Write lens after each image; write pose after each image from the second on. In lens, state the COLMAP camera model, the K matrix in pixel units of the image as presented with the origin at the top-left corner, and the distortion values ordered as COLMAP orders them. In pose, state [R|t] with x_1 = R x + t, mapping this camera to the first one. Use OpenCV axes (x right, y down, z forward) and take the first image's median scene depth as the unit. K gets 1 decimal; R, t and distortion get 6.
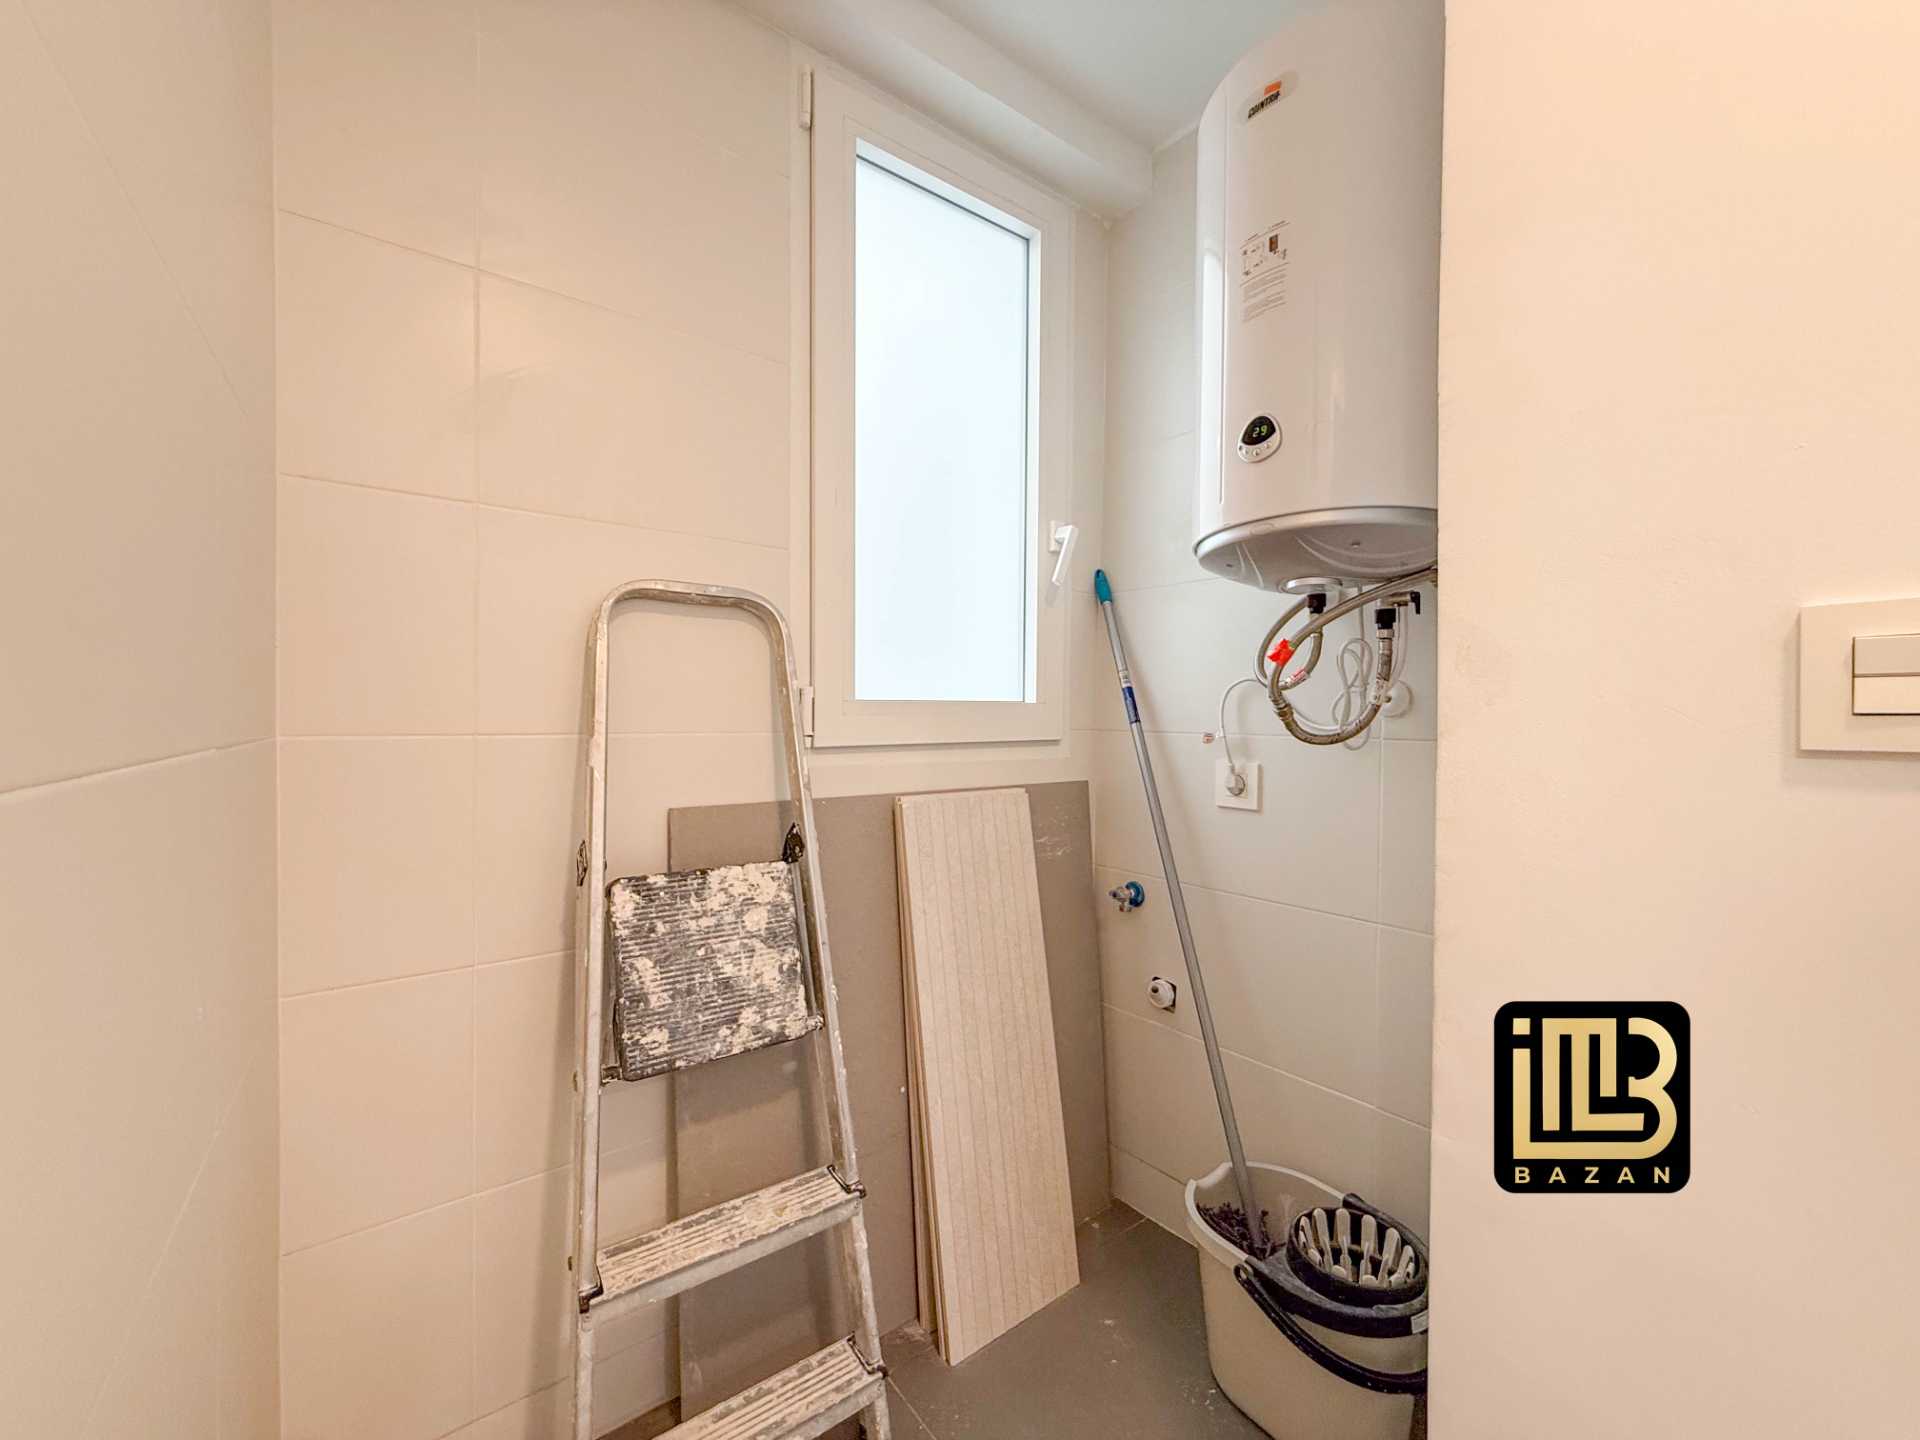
lens RADIAL K [[764.8, 0, 957.1], [0, 764.8, 716.9], [0, 0, 1]] dist [-0.000423, 0.000241]
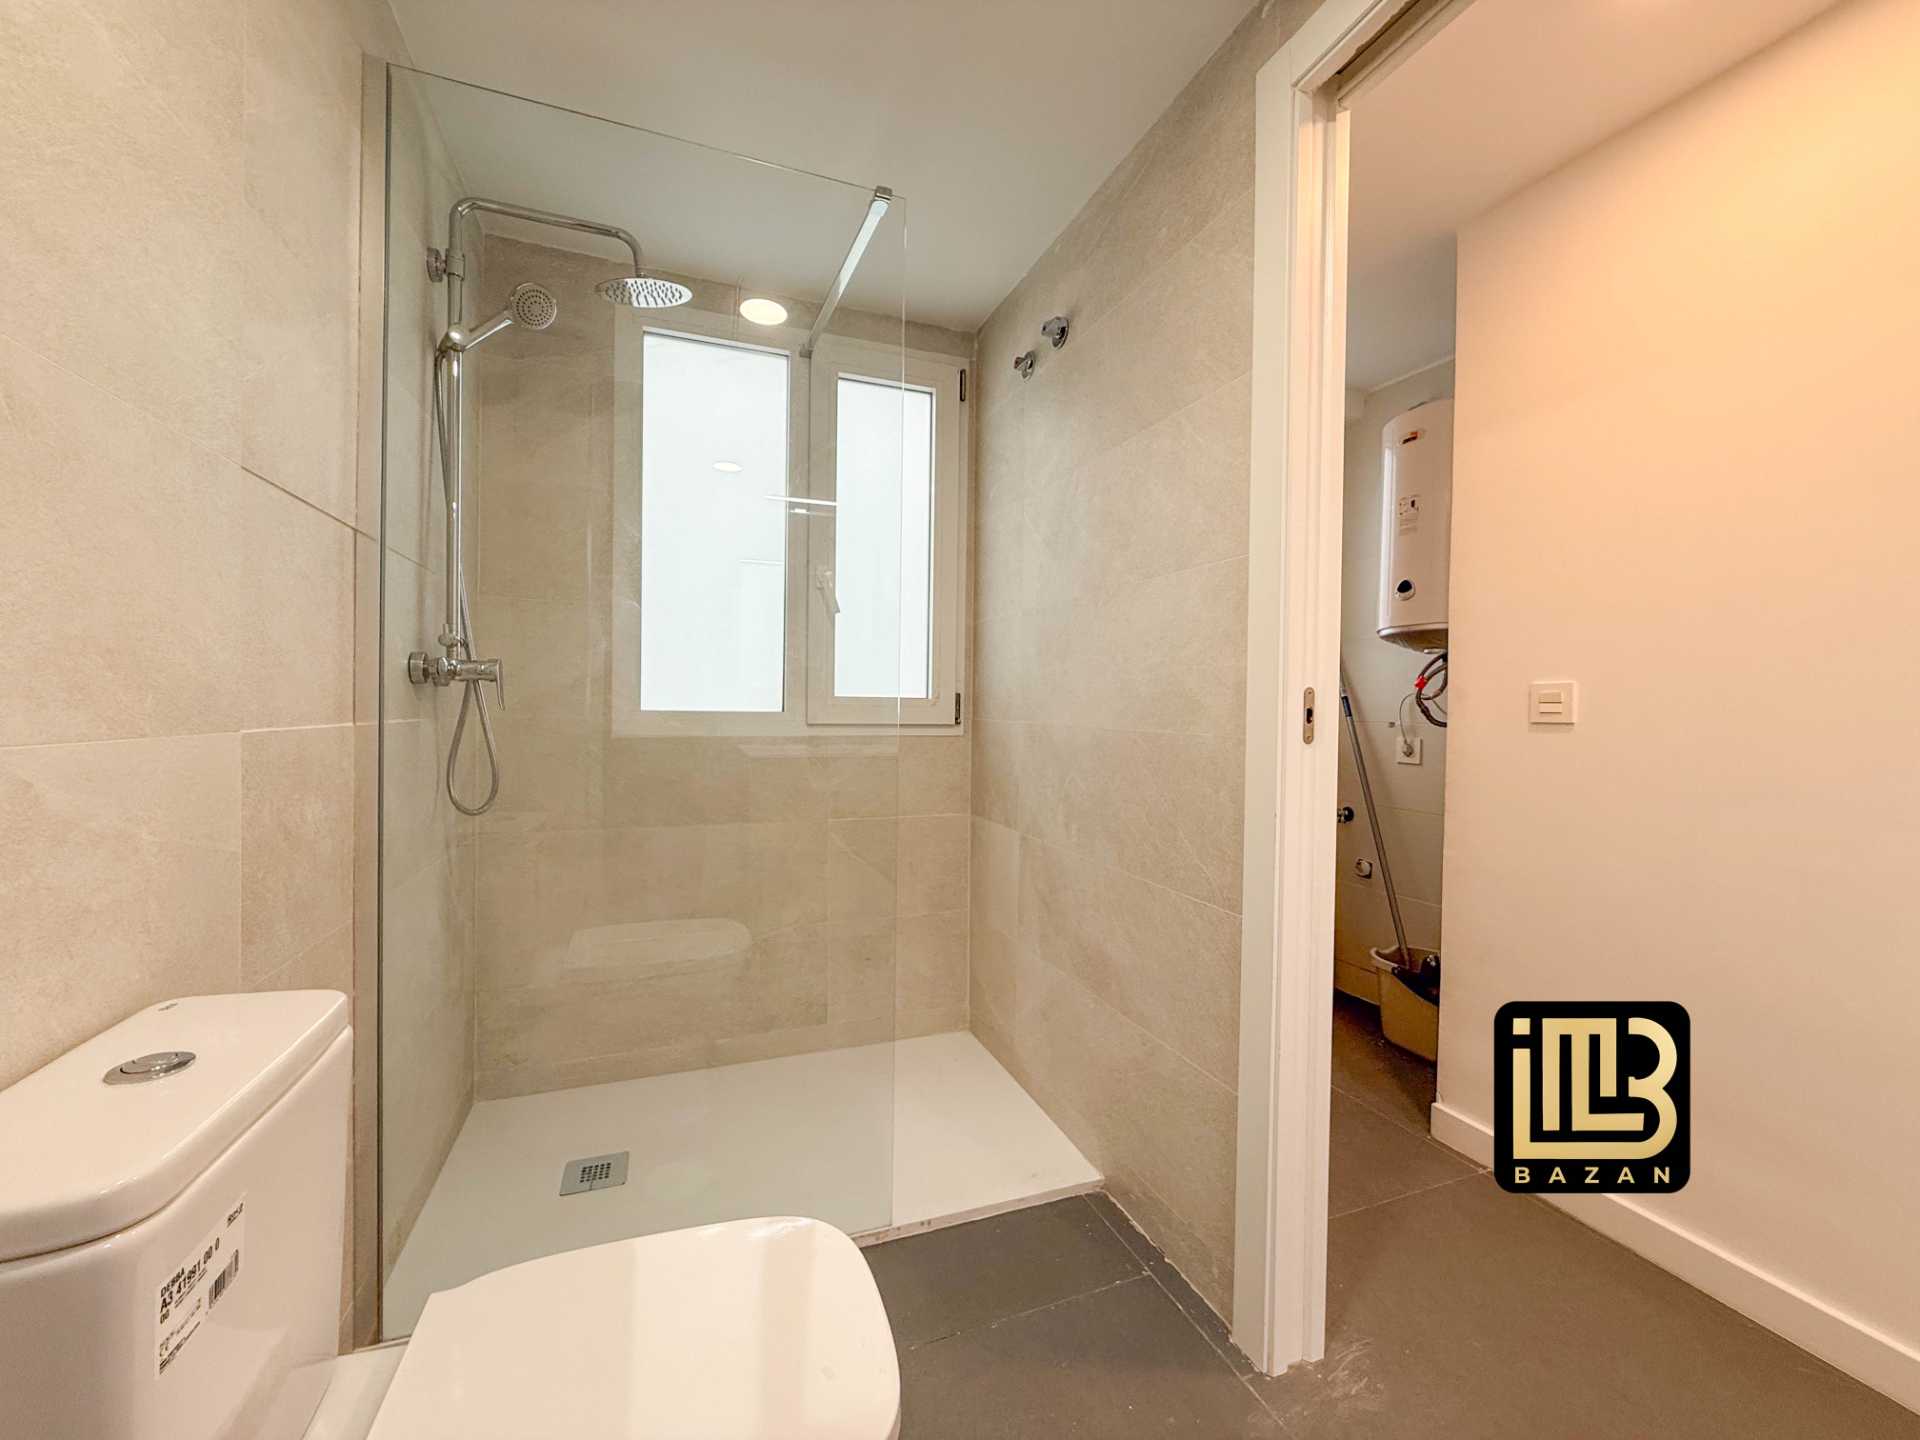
lens RADIAL K [[764.8, 0, 967.0], [0, 764.8, 722.9], [0, 0, 1]] dist [-0.000423, 0.000241]
pose [[0.966459, 0.010111, -0.256622, -0.218176], [-0.006315, 0.999858, 0.015611, 0.001046], [0.256744, -0.013467, 0.966386, -1.216429]]
